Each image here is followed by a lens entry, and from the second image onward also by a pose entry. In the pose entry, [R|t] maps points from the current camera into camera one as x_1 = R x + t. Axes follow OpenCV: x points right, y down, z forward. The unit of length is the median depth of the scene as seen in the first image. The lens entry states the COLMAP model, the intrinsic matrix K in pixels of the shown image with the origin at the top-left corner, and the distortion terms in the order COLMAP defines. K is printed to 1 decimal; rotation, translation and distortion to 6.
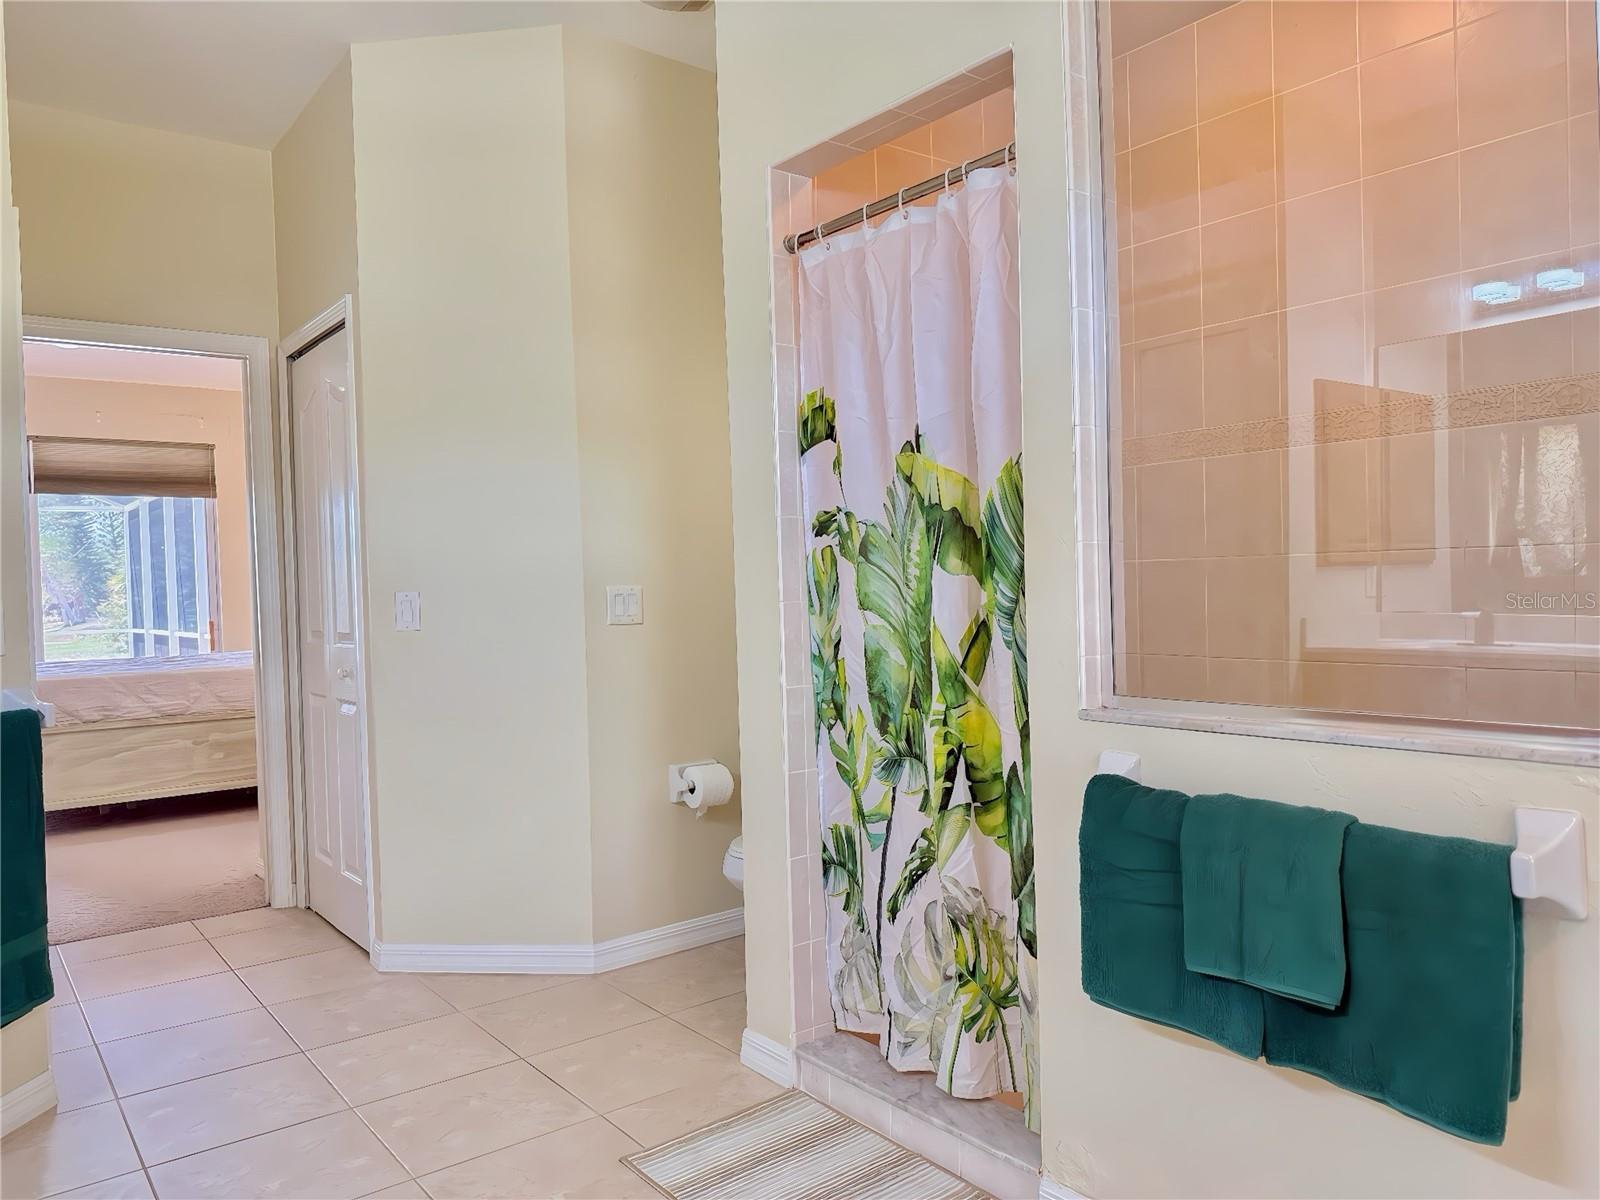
lens RADIAL K [[1128.8, 0, 800.0], [0, 1128.8, 600.0], [0, 0, 1]] dist [0.152757, -0.265015]
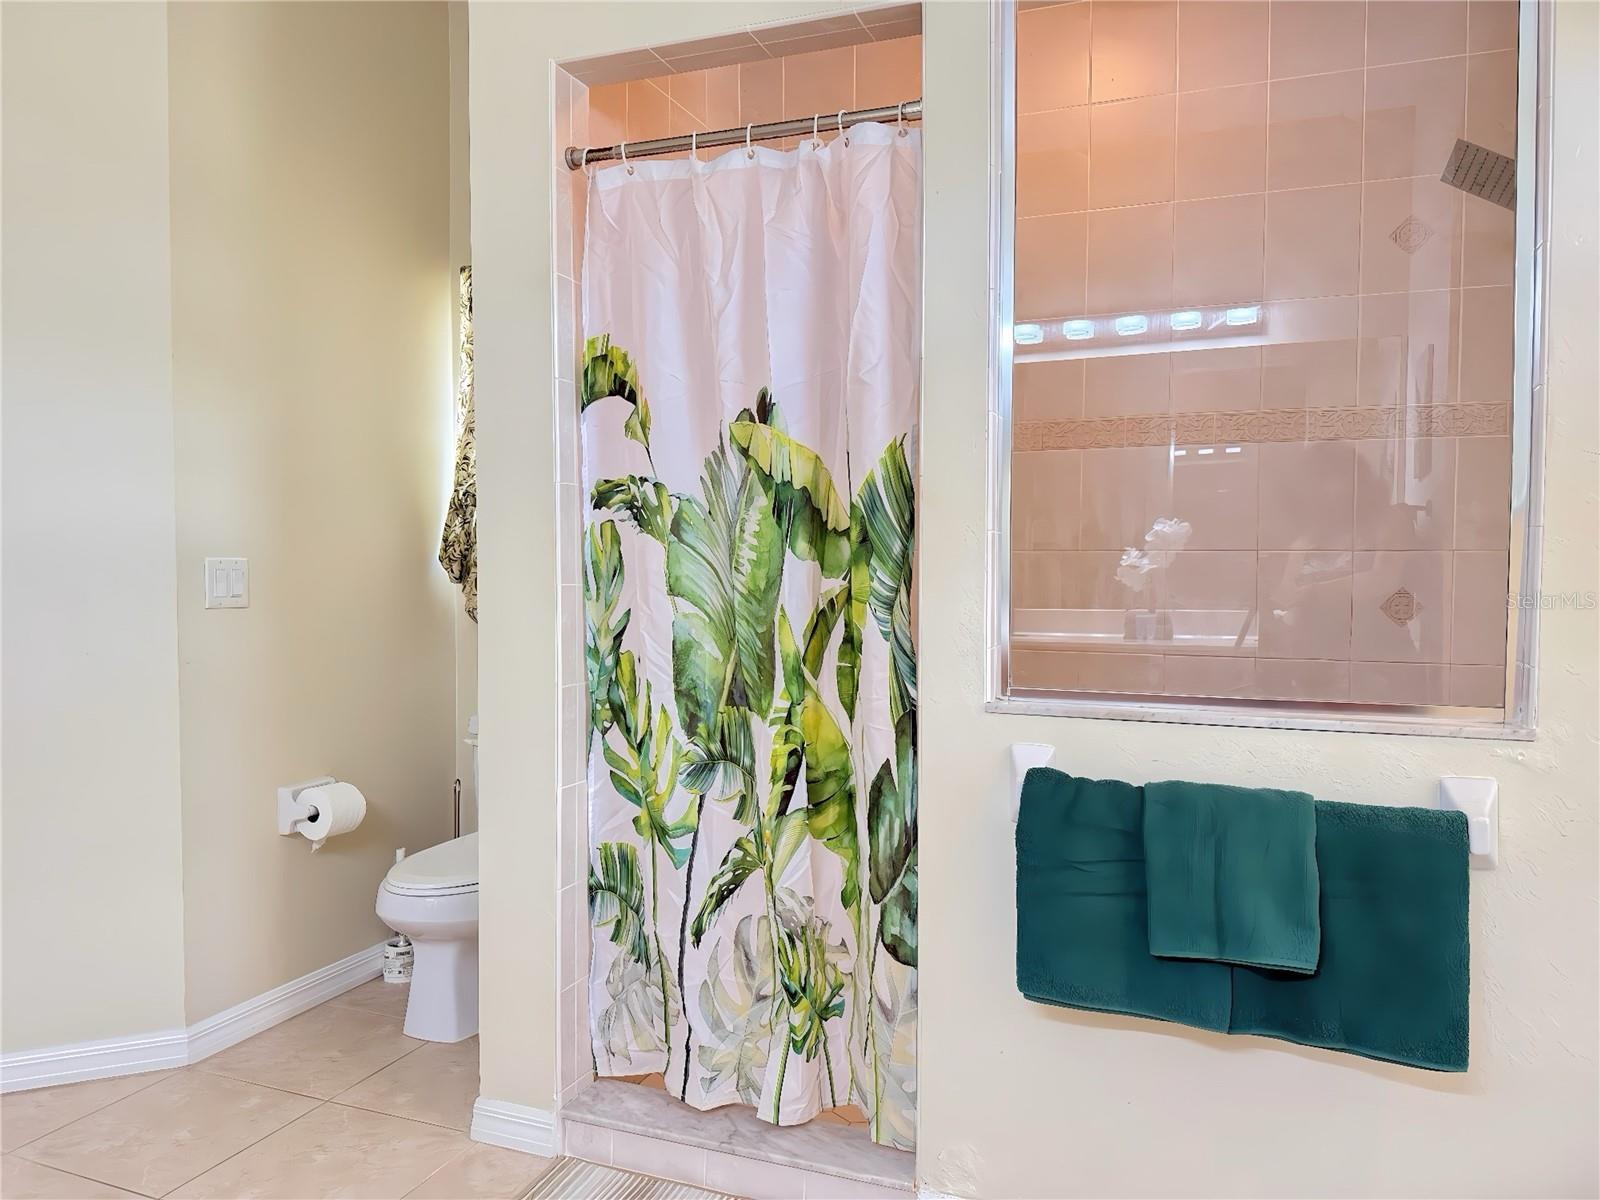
lens RADIAL K [[1128.8, 0, 800.0], [0, 1128.8, 600.0], [0, 0, 1]] dist [0.152757, -0.265015]
pose [[0.859525, 0.014538, 0.510887, -0.312869], [-0.021108, 0.999752, 0.007064, 0.003700], [-0.510658, -0.016856, 0.859619, 0.196798]]
